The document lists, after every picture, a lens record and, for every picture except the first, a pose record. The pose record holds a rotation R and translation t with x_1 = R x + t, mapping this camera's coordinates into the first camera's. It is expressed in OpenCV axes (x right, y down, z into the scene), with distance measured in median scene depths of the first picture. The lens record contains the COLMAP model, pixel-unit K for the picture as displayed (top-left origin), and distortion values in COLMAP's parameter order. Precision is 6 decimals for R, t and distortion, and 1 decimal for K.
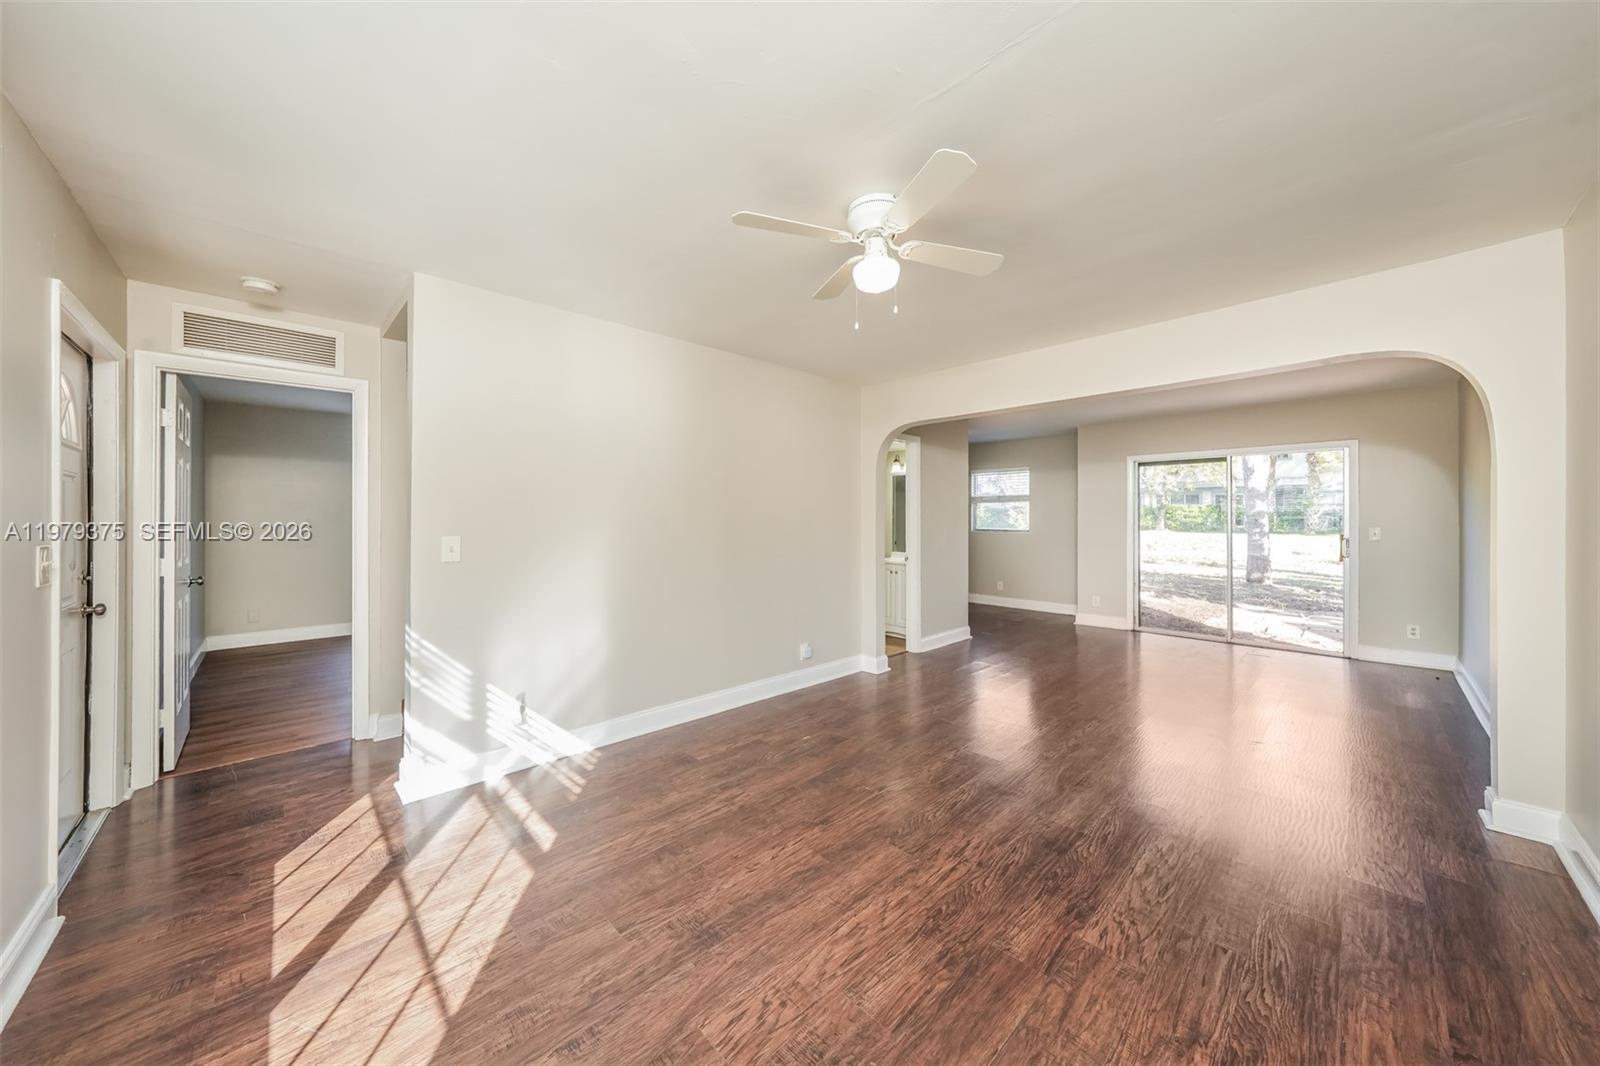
lens RADIAL K [[545.7, 0, 789.4], [0, 545.7, 520.8], [0, 0, 1]] dist [-0.000293, 0.000198]
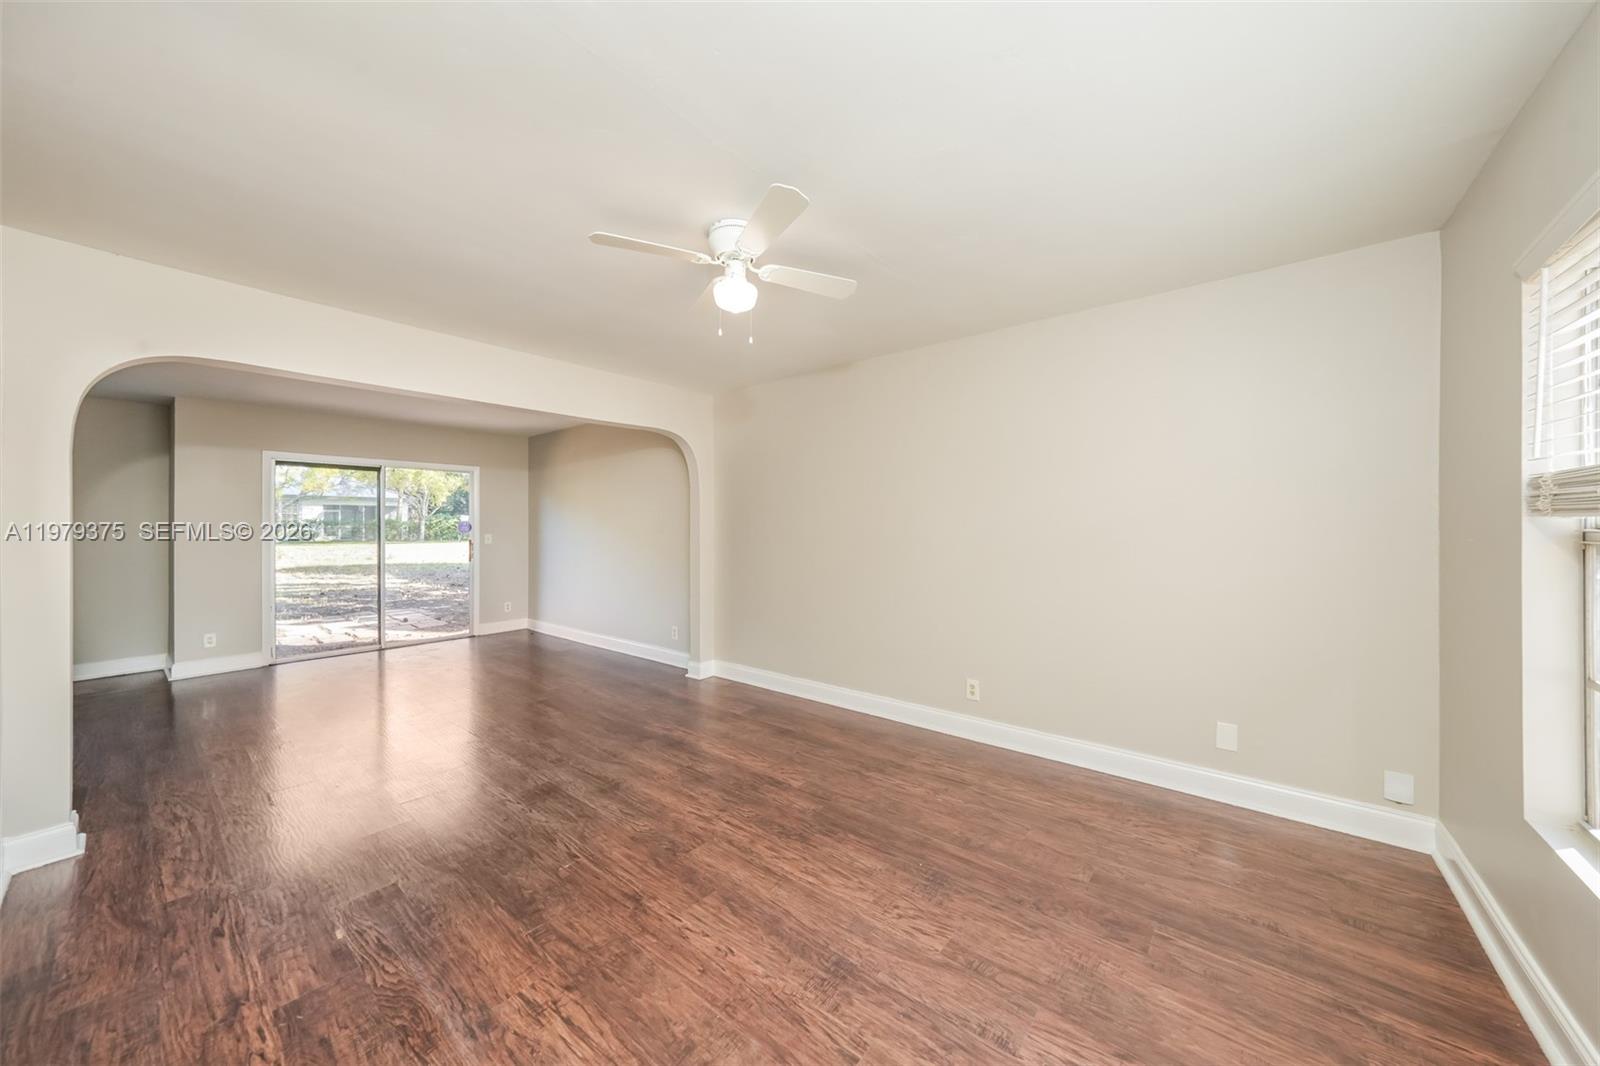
lens RADIAL K [[557.3, 0, 796.8], [0, 557.3, 531.6], [0, 0, 1]] dist [-0.000183, 0.000476]
pose [[-0.128746, -0.002019, 0.991676, -0.984960], [0.001597, 0.999996, 0.002243, 0.004022], [-0.991676, 0.001872, -0.128742, 1.081911]]
